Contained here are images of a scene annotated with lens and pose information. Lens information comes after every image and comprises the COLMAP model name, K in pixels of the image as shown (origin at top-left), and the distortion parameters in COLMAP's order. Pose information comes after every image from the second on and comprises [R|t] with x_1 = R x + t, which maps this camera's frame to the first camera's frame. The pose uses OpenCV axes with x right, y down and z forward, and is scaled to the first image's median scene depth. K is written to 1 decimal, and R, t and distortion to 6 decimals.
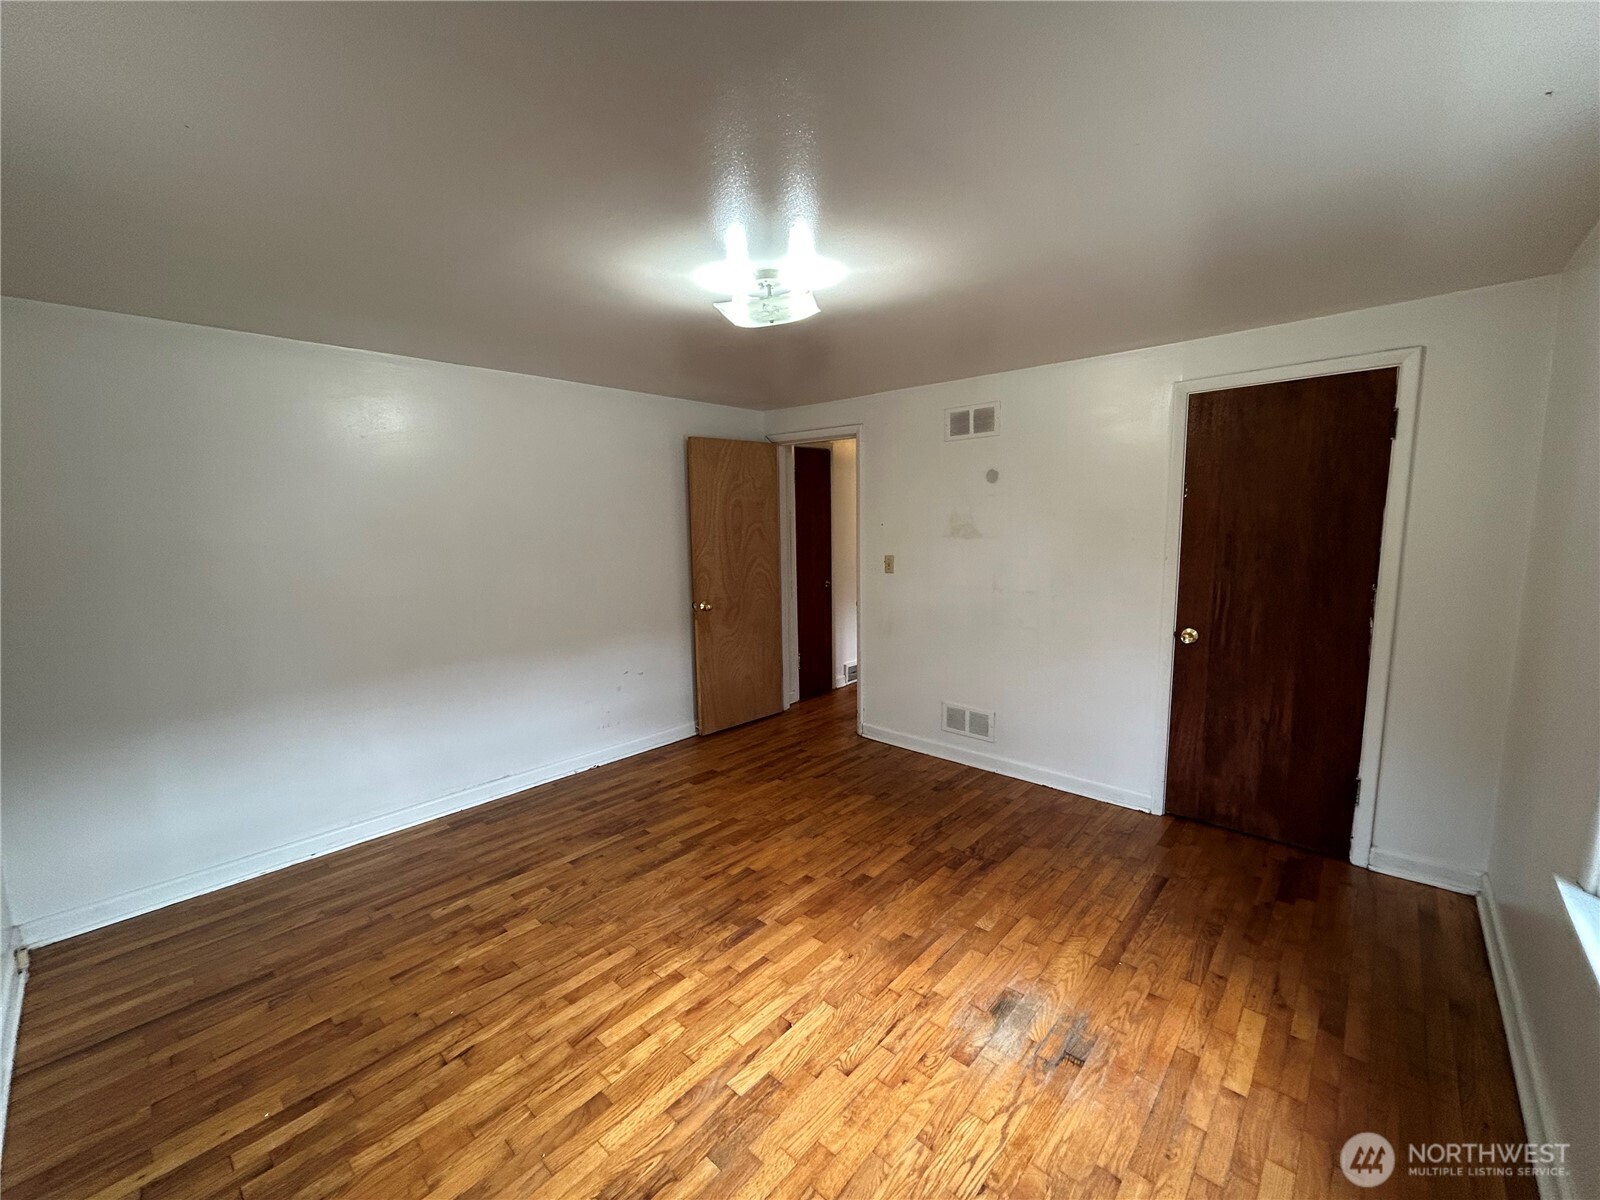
lens RADIAL K [[649.3, 0, 805.5], [0, 649.3, 603.0], [0, 0, 1]] dist [0.000353, 0.000804]
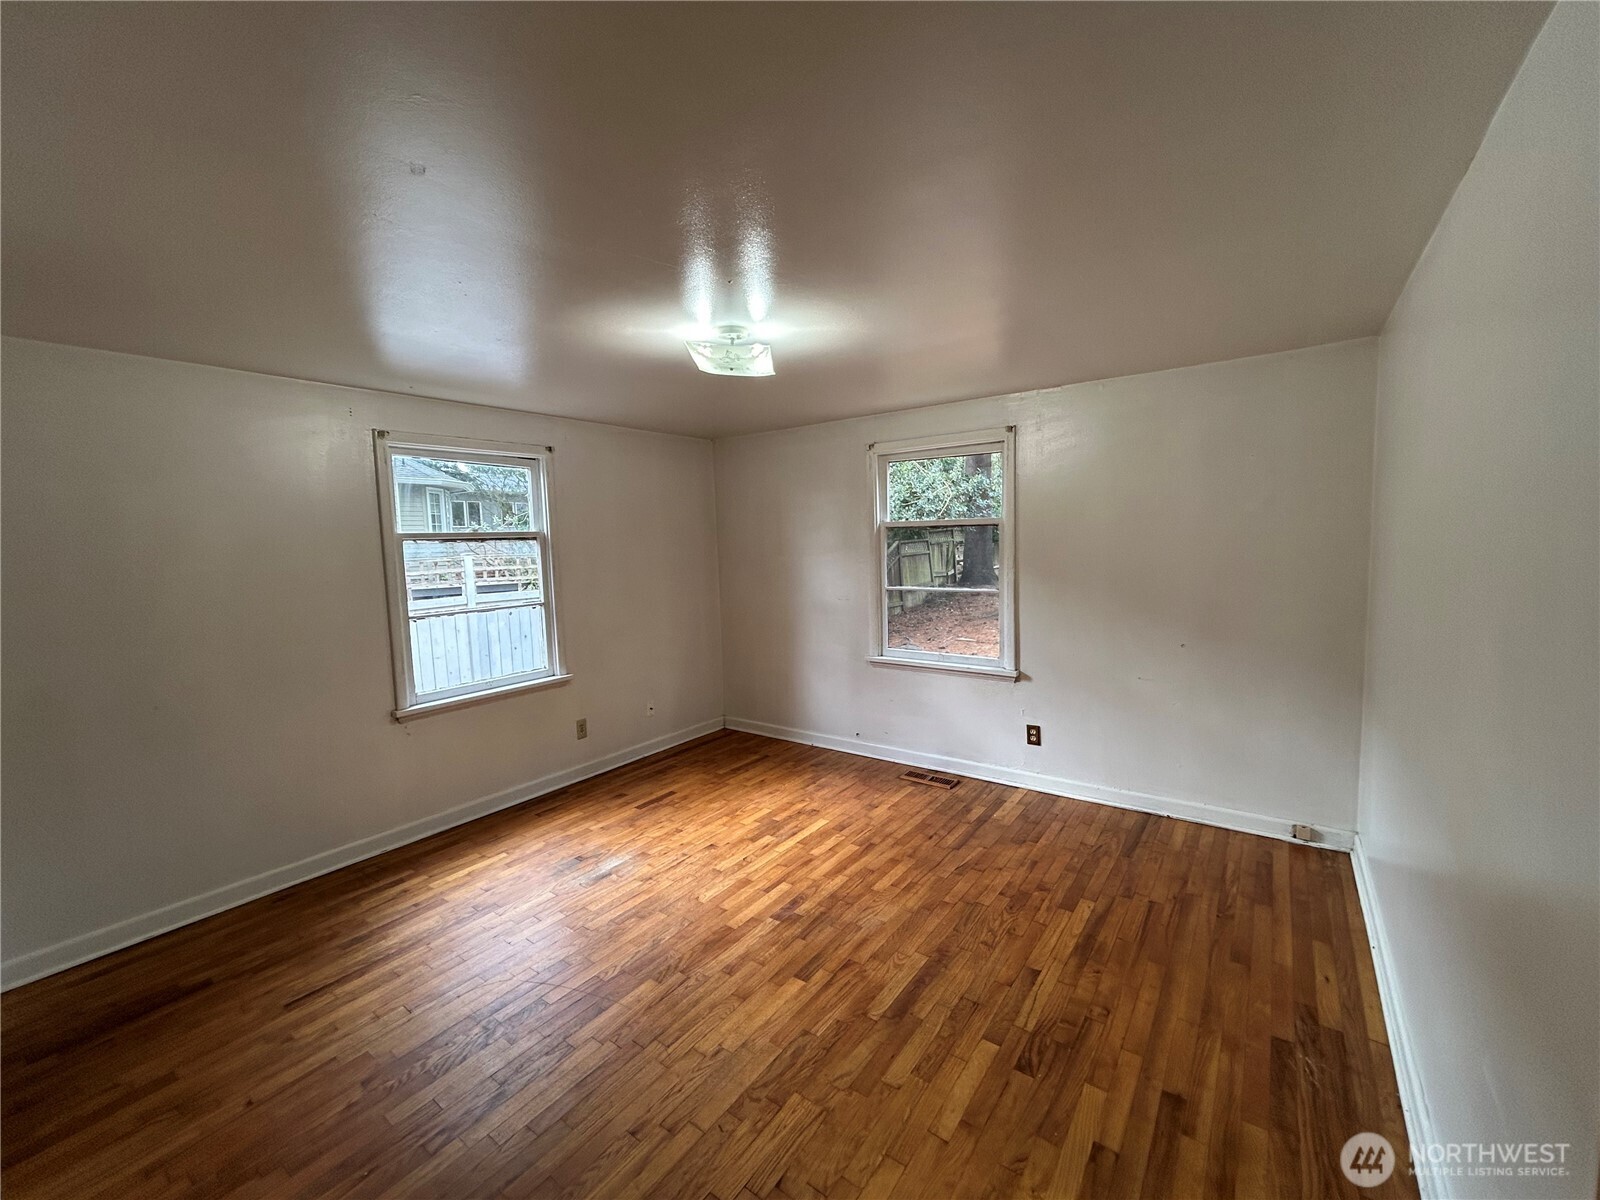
lens RADIAL K [[649.3, 0, 802.9], [0, 649.3, 592.7], [0, 0, 1]] dist [0.000353, 0.000804]
pose [[-0.994409, 0.053603, -0.090978, -0.051166], [0.033514, 0.977241, 0.209468, -0.283244], [0.100136, 0.205247, -0.973574, 2.180566]]
